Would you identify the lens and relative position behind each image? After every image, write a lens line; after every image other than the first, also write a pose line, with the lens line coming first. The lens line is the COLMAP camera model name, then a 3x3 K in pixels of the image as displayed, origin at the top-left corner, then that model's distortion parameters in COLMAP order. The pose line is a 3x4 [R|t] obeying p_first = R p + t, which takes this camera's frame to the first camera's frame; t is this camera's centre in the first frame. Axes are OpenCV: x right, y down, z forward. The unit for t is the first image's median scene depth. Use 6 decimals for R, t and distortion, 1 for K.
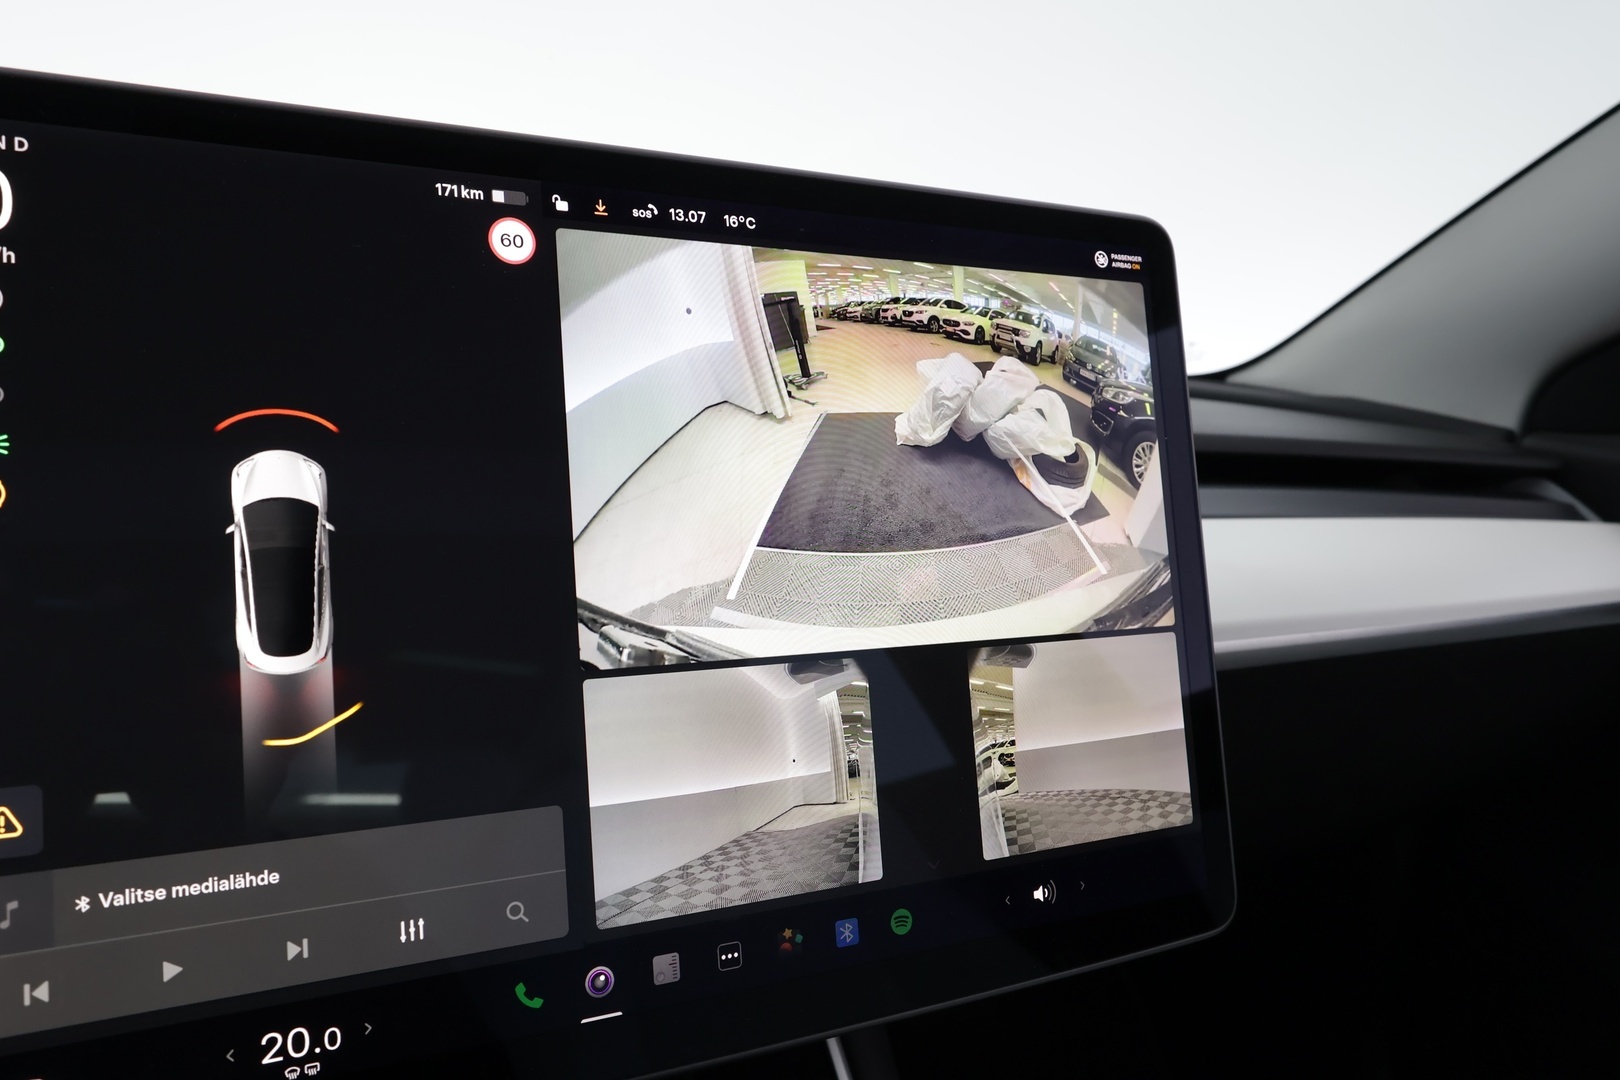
lens RADIAL K [[1269.9, 0, 815.4], [0, 1269.9, 534.3], [0, 0, 1]] dist [0.000791, 0.002733]
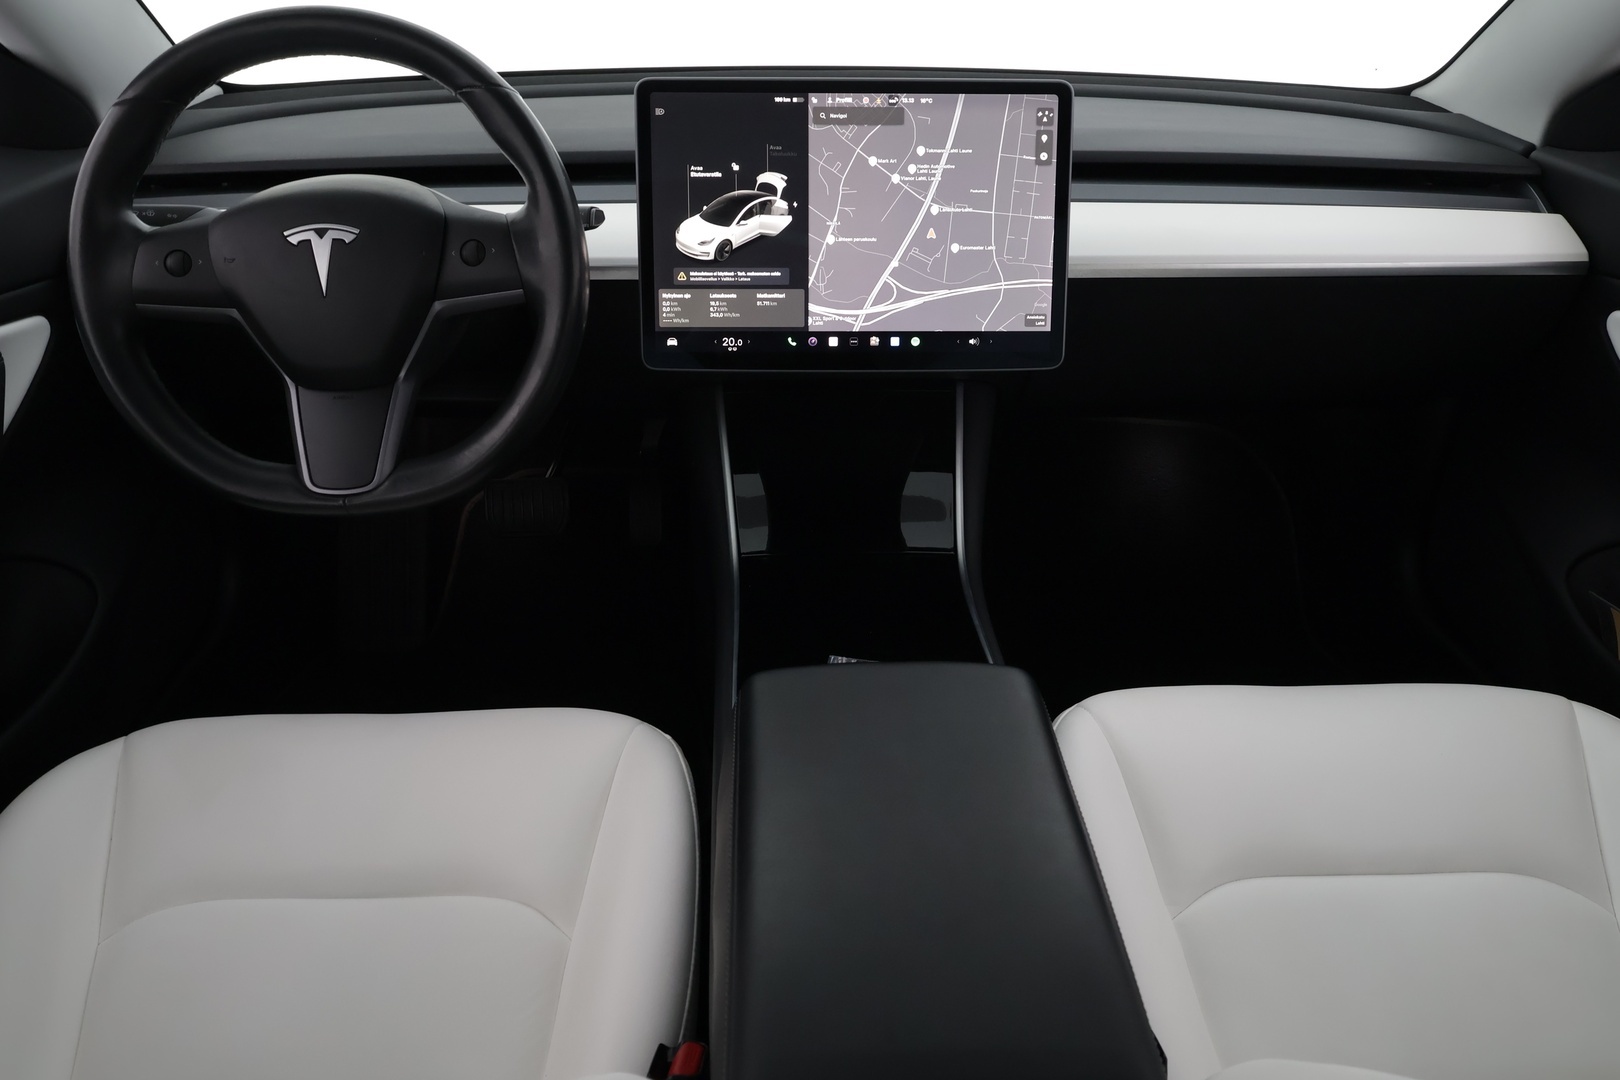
lens RADIAL K [[1269.9, 0, 807.2], [0, 1269.9, 534.1], [0, 0, 1]] dist [0.000791, 0.002733]
pose [[0.892061, 0.152670, -0.425345, 1.310687], [-0.027311, 0.957699, 0.286471, -0.131056], [0.451088, -0.243934, 0.858496, -2.017987]]
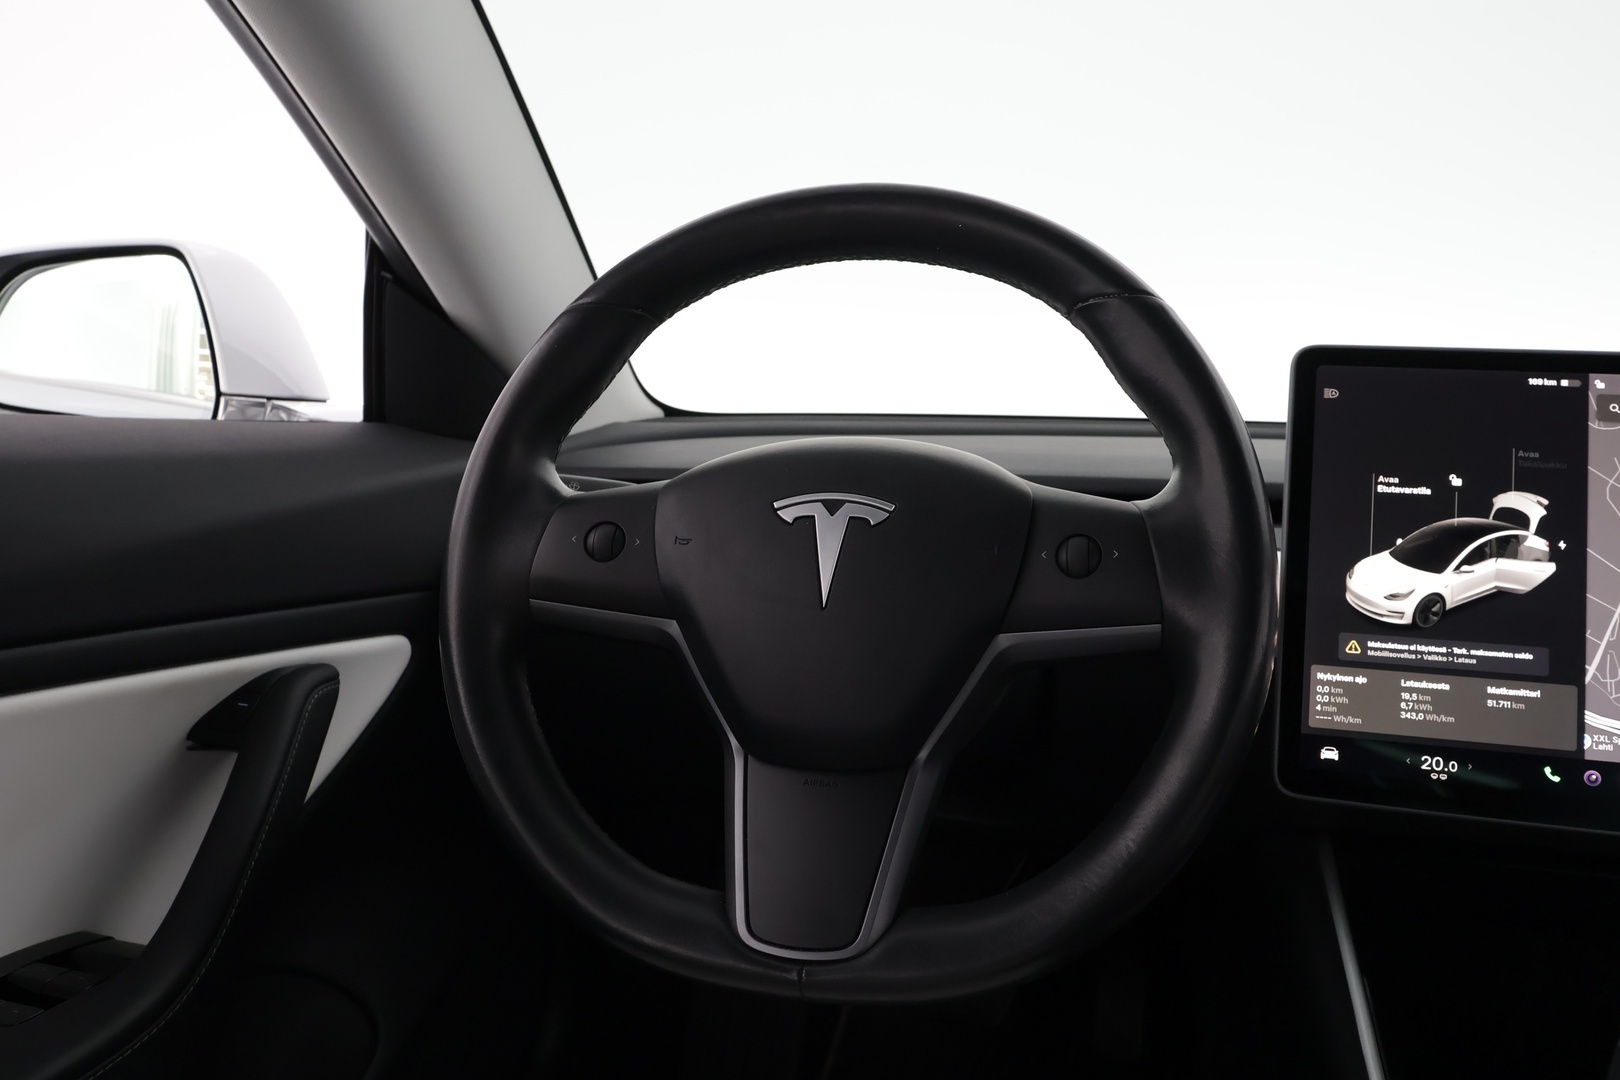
lens RADIAL K [[1269.9, 0, 812.3], [0, 1269.9, 541.1], [0, 0, 1]] dist [0.000791, 0.002733]
pose [[0.748467, 0.053481, -0.661012, 0.198396], [-0.096299, 0.994943, -0.028541, 0.152083], [0.656143, 0.085016, 0.749832, -1.244280]]
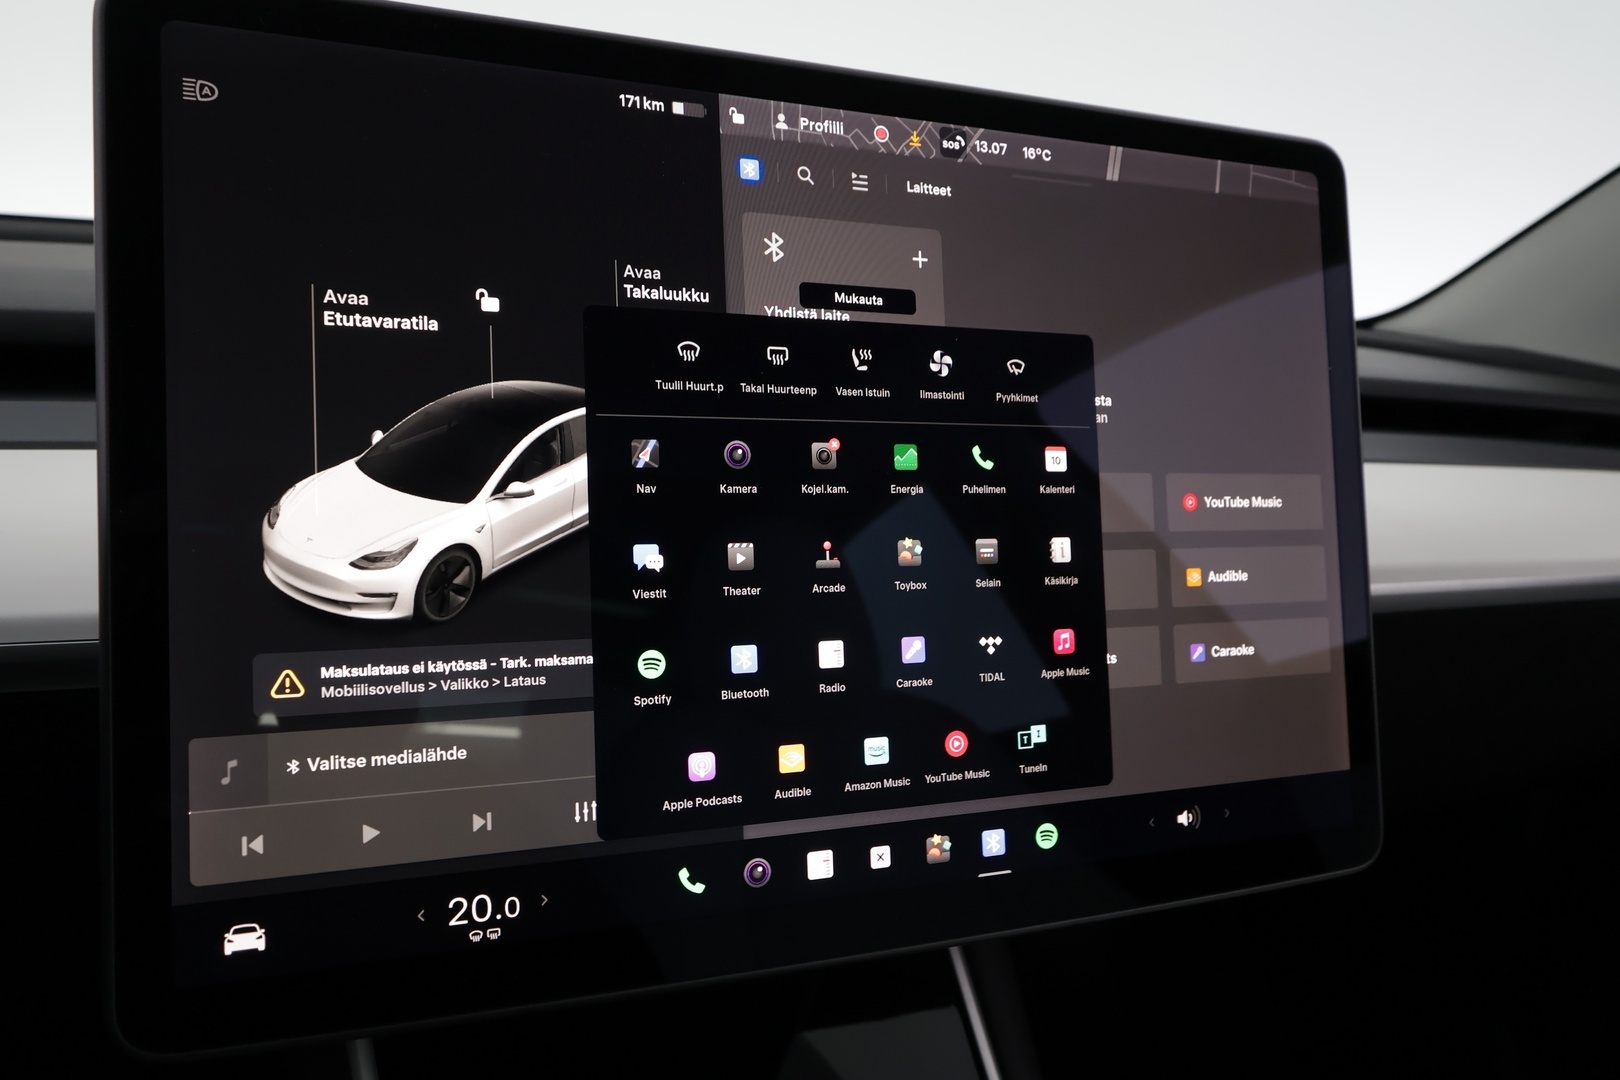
lens RADIAL K [[1269.9, 0, 810.7], [0, 1269.9, 537.3], [0, 0, 1]] dist [0.000791, 0.002733]
pose [[0.995747, 0.032380, -0.086249, -0.043657], [-0.028849, 0.998707, 0.041868, 0.031829], [0.087493, -0.039202, 0.995393, -0.019510]]
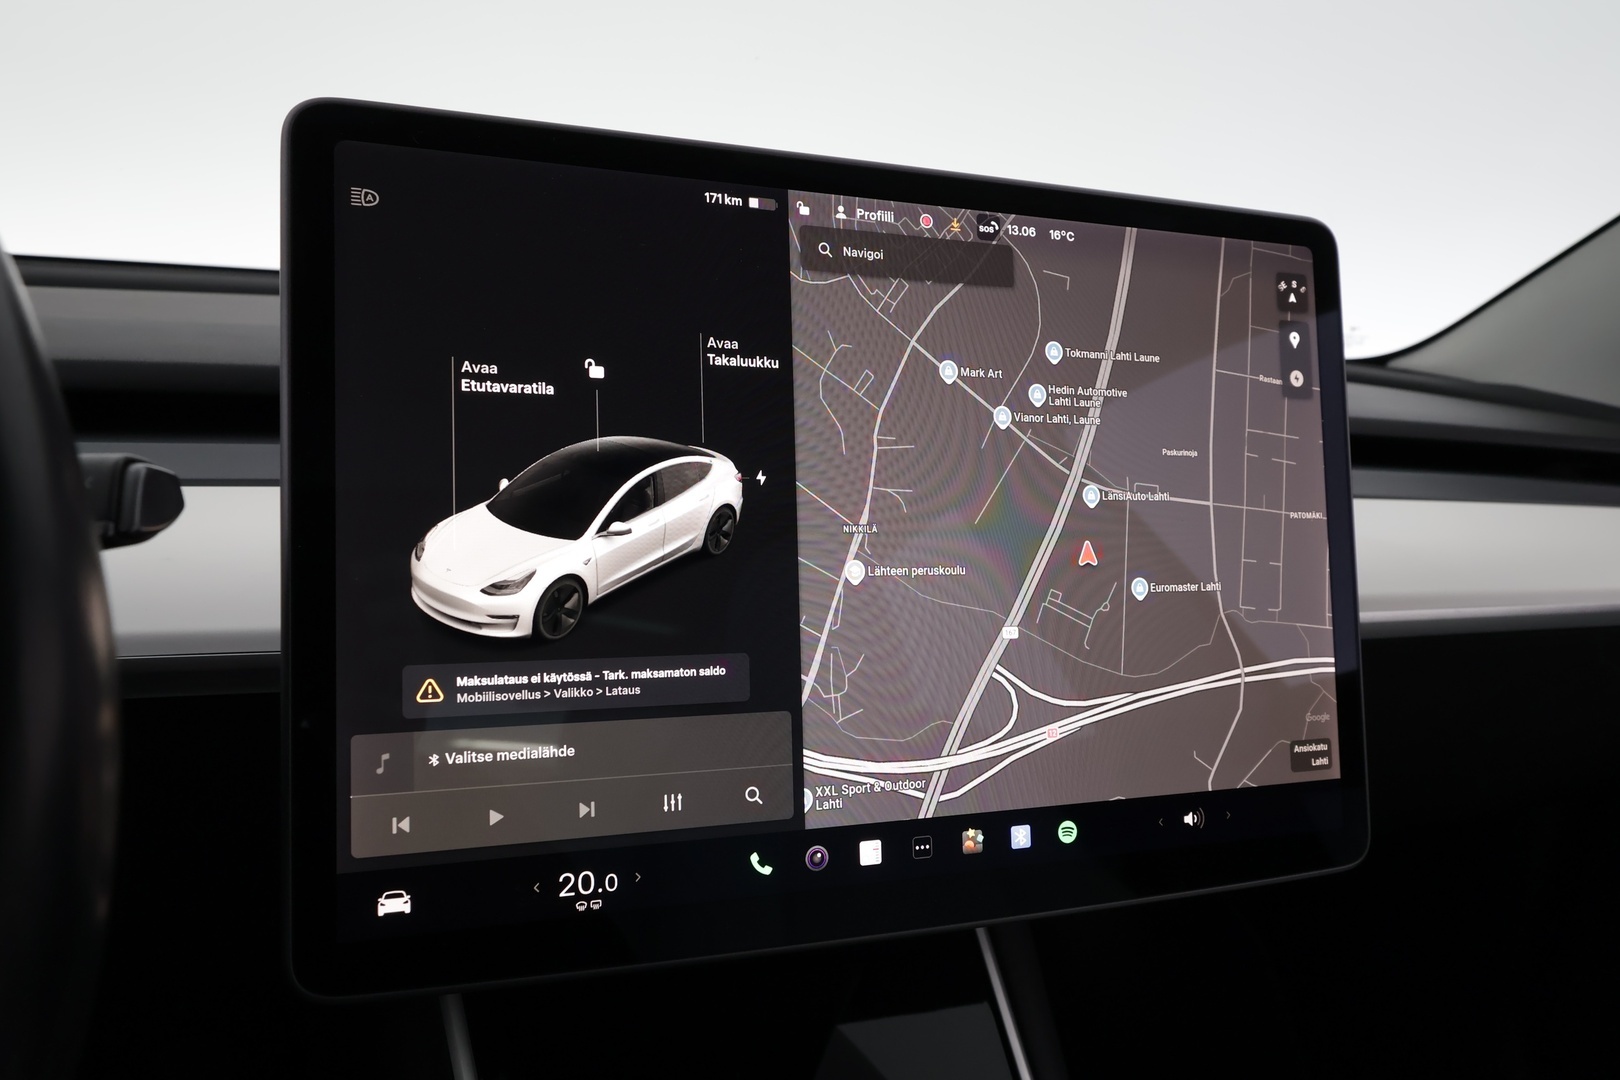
lens RADIAL K [[1269.9, 0, 811.5], [0, 1269.9, 536.2], [0, 0, 1]] dist [0.000791, 0.002733]
pose [[0.993456, 0.037787, -0.107788, -0.053828], [-0.035186, 0.999044, 0.025939, 0.014335], [0.108665, -0.021976, 0.993835, -0.186573]]
